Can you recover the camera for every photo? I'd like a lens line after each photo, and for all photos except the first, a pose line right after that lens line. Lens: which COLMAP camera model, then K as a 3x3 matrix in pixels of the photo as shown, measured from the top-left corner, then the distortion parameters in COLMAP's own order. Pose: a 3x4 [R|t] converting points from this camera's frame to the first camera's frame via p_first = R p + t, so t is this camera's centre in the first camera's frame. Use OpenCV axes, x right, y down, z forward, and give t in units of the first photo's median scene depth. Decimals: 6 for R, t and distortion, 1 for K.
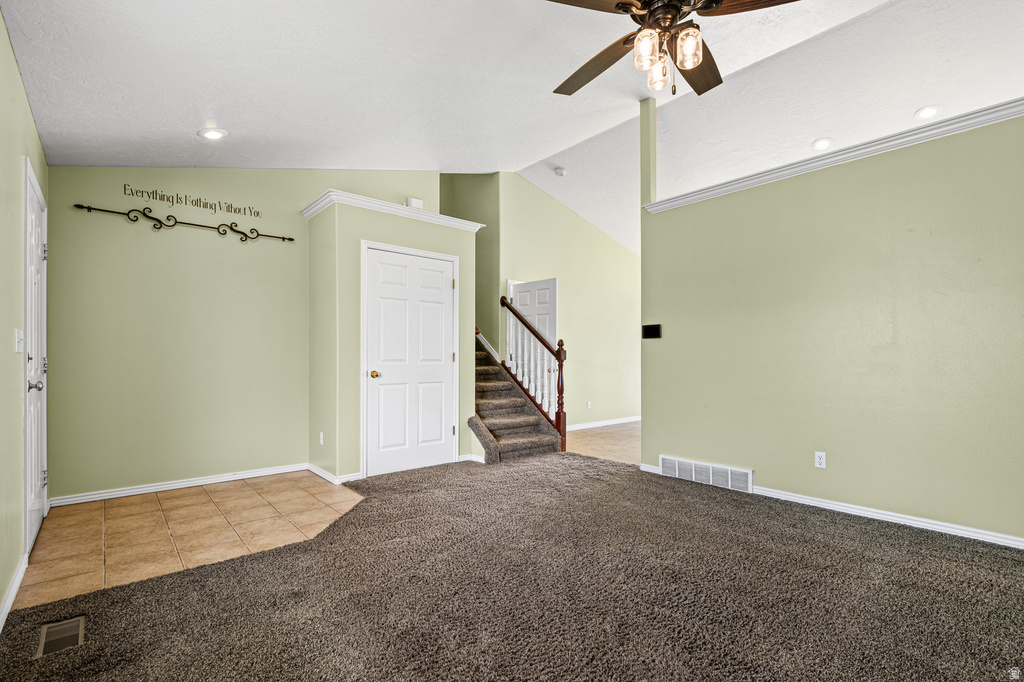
lens RADIAL K [[470.1, 0, 513.4], [0, 470.1, 356.0], [0, 0, 1]] dist [-0.001485, -0.000363]
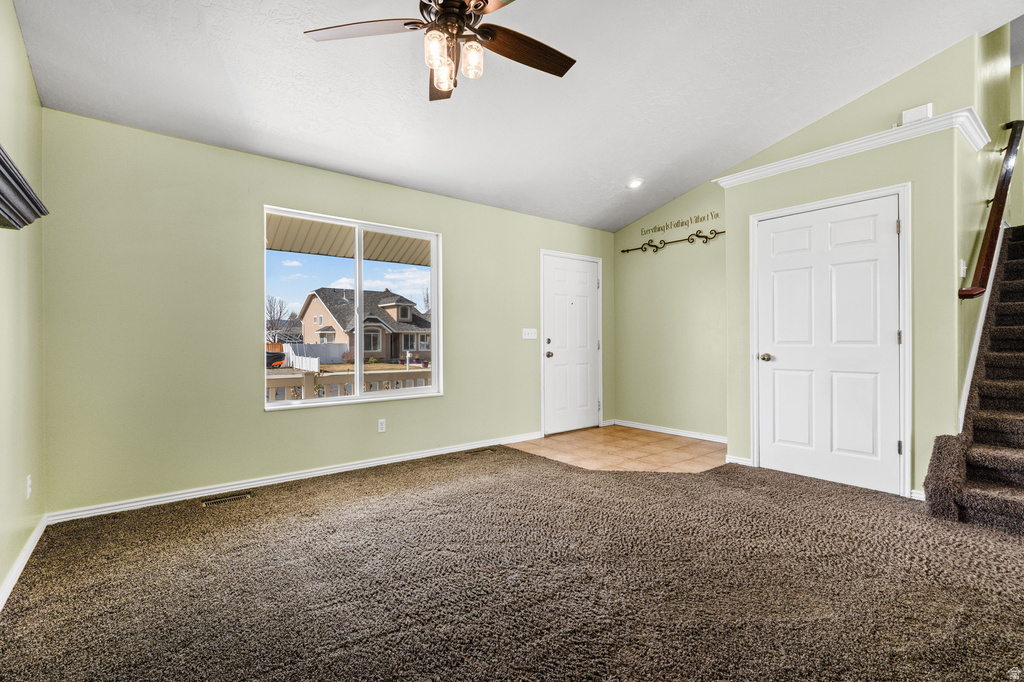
lens RADIAL K [[468.5, 0, 512.0], [0, 468.5, 341.0], [0, 0, 1]] dist [0.001586, 0.000163]
pose [[-0.049469, -0.001668, -0.998774, 0.657727], [0.009646, 0.999951, -0.002148, 0.004465], [0.998729, -0.009741, -0.049451, 0.568892]]
